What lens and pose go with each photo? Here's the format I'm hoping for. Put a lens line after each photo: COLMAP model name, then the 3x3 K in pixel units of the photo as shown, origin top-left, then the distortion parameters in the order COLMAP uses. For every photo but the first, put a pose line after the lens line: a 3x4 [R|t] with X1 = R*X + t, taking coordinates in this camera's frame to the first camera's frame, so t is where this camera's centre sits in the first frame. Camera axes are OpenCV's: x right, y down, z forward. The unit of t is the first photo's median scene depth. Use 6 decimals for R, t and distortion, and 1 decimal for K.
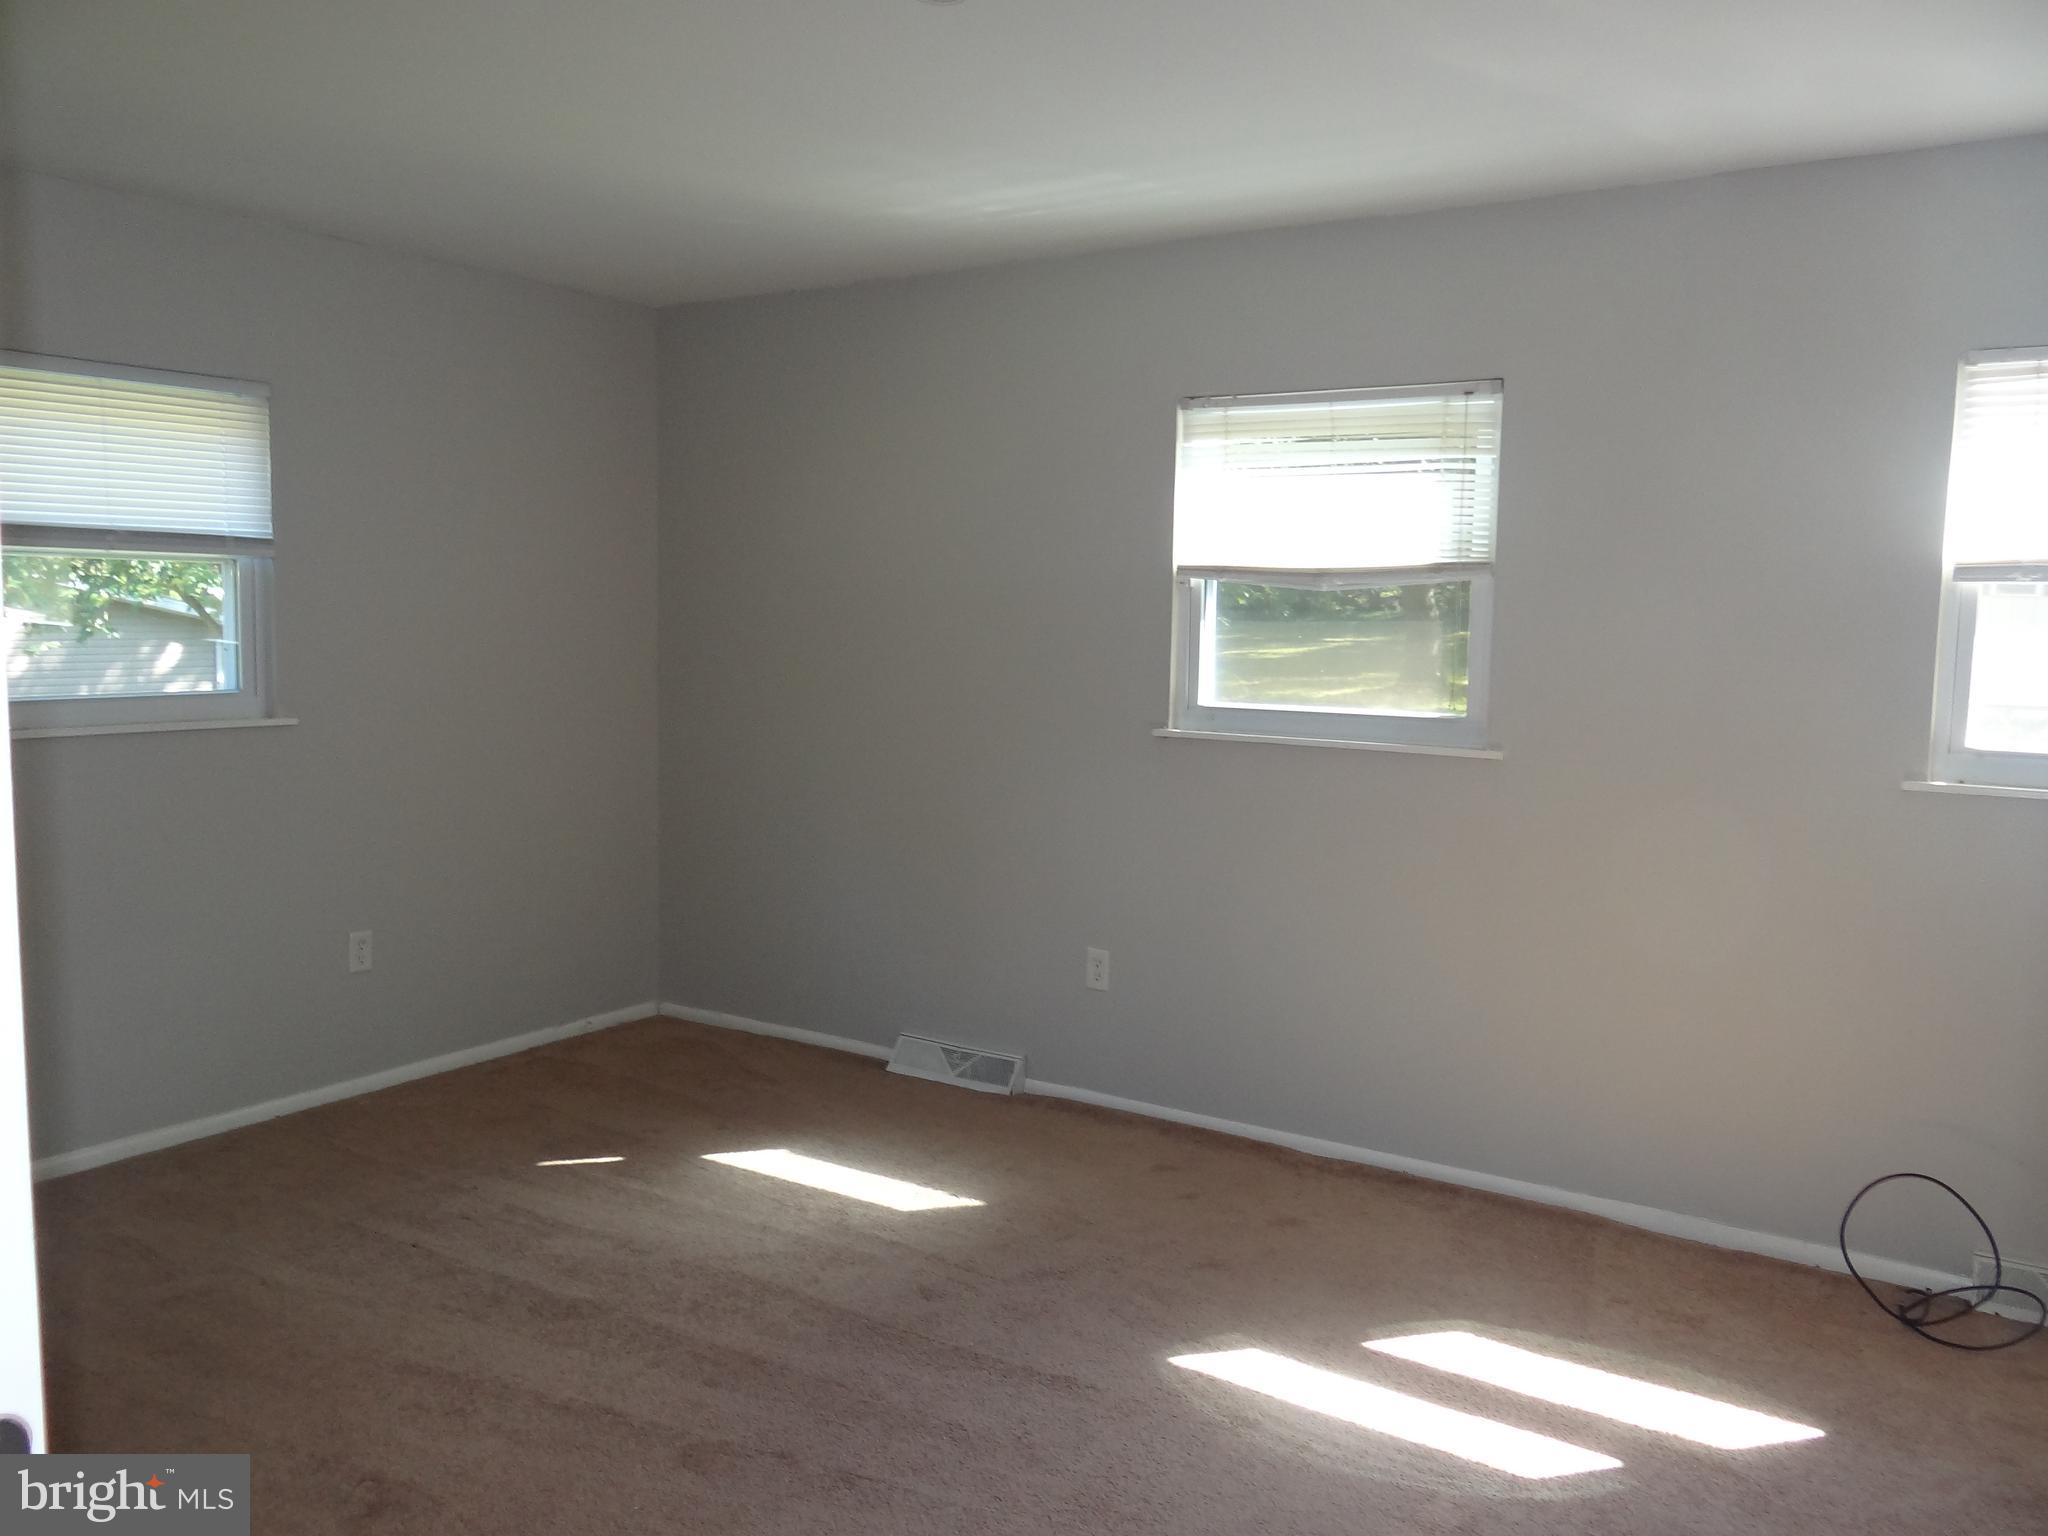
lens RADIAL K [[1613.9, 0, 1024.0], [0, 1613.9, 768.0], [0, 0, 1]] dist [0.003196, -0.000578]
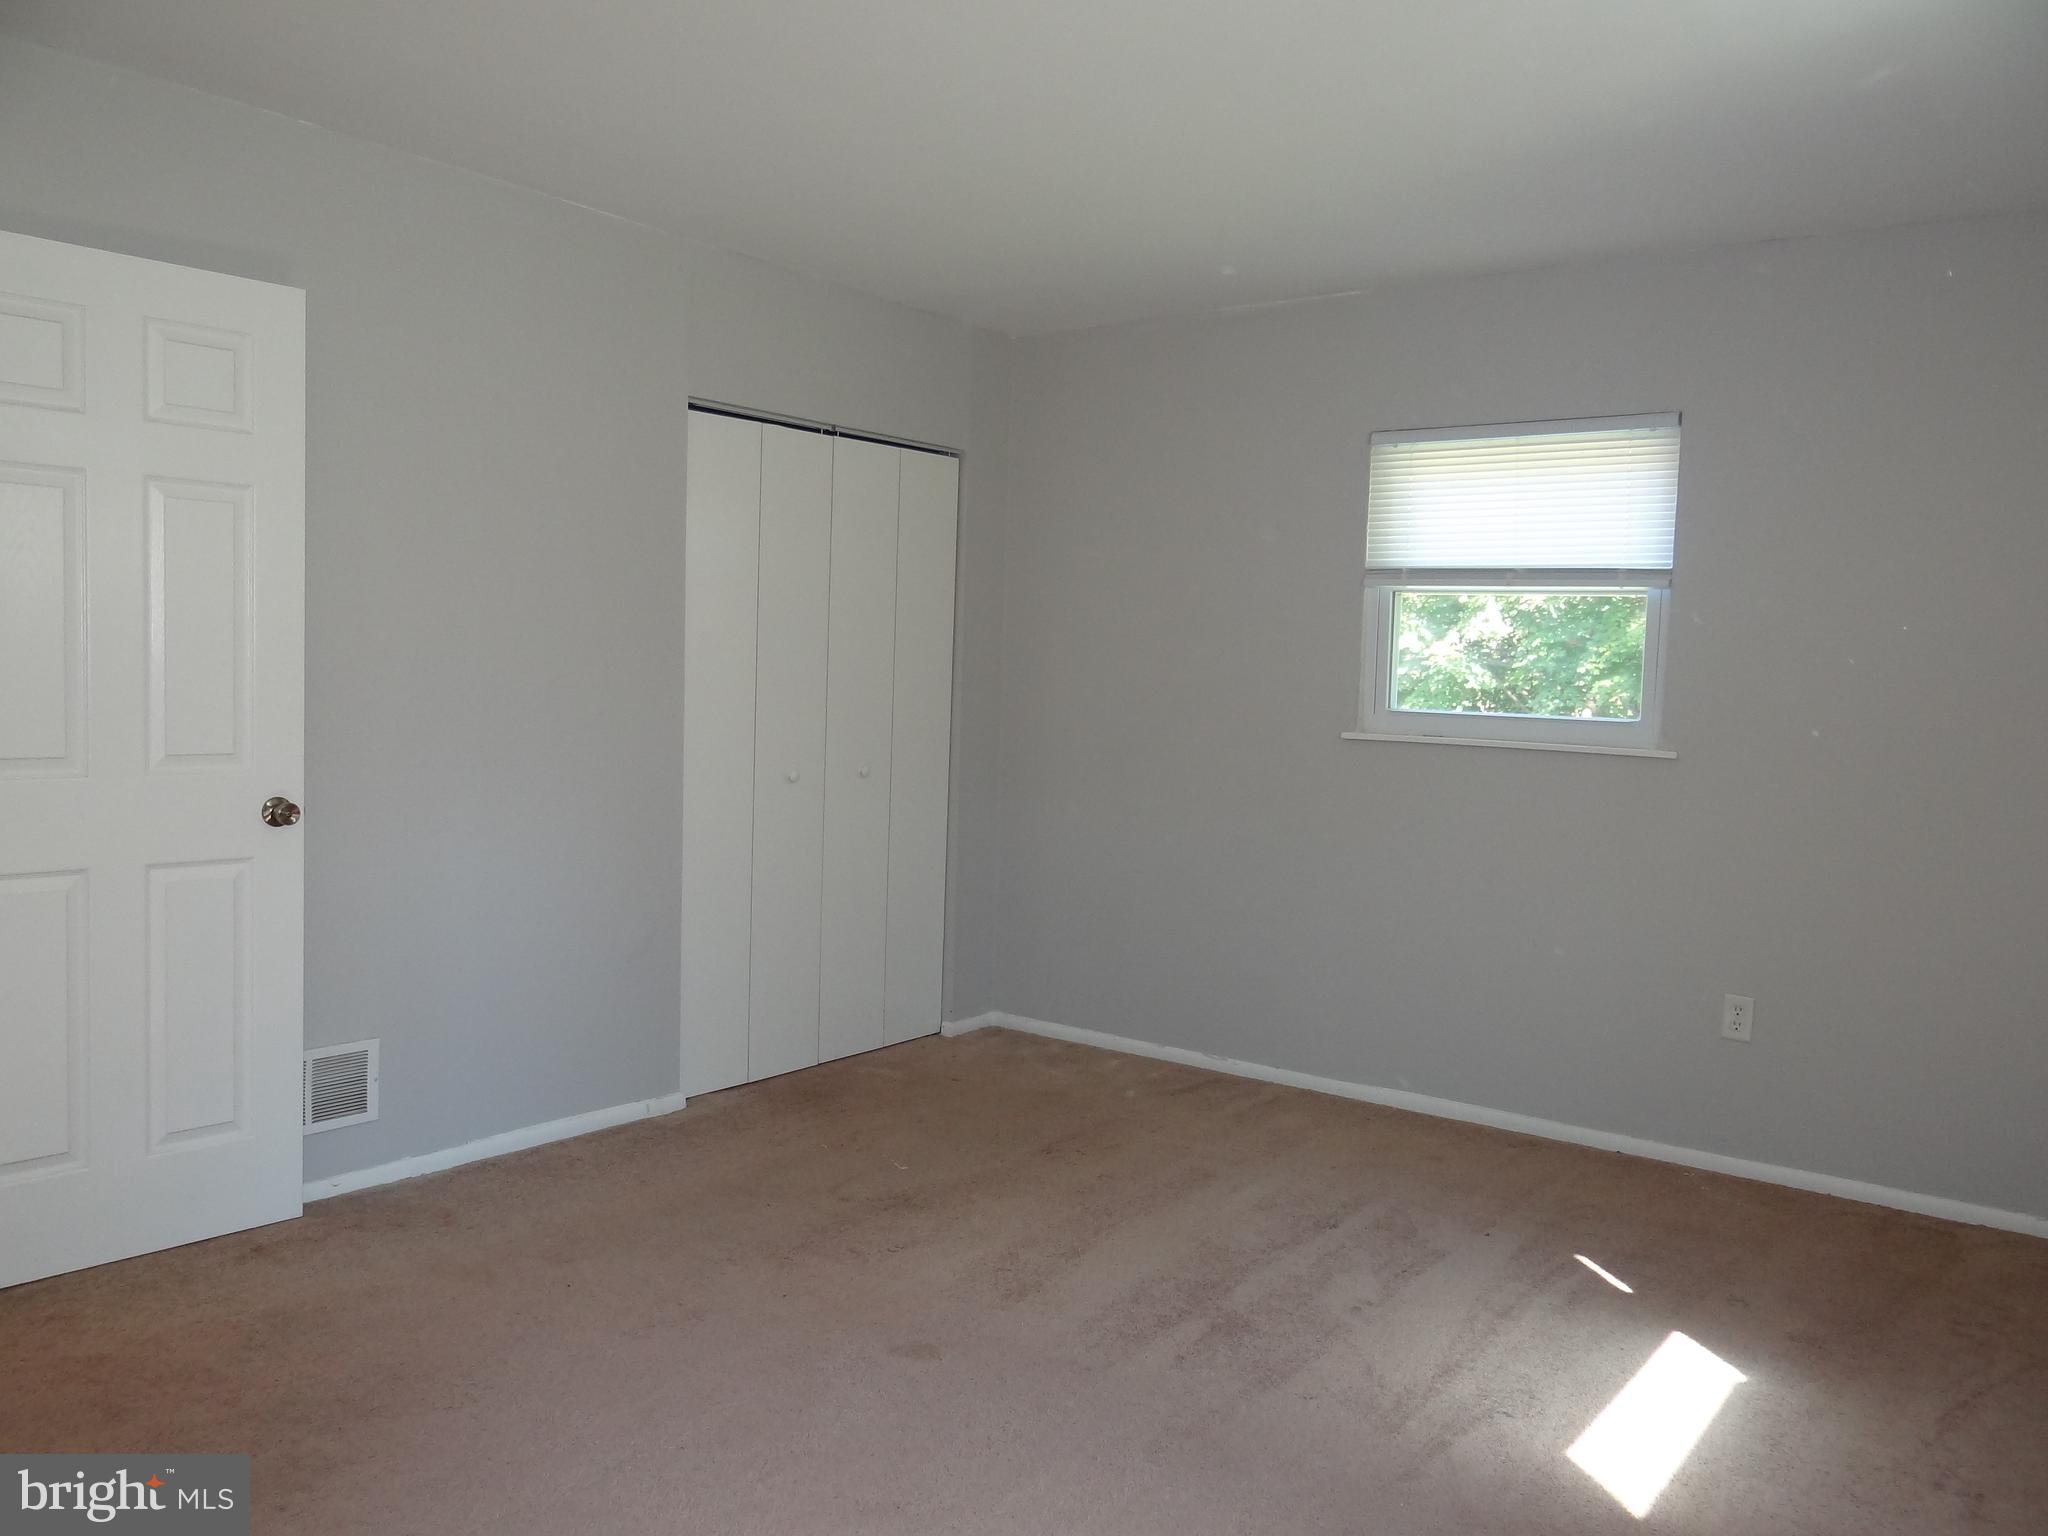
lens RADIAL K [[1613.9, 0, 1024.0], [0, 1613.9, 768.0], [0, 0, 1]] dist [0.003196, -0.000578]
pose [[-0.064621, 0.040947, -0.997069, 0.554206], [-0.133660, 0.989800, 0.049311, -0.017491], [0.988918, 0.136455, -0.058489, 0.692126]]
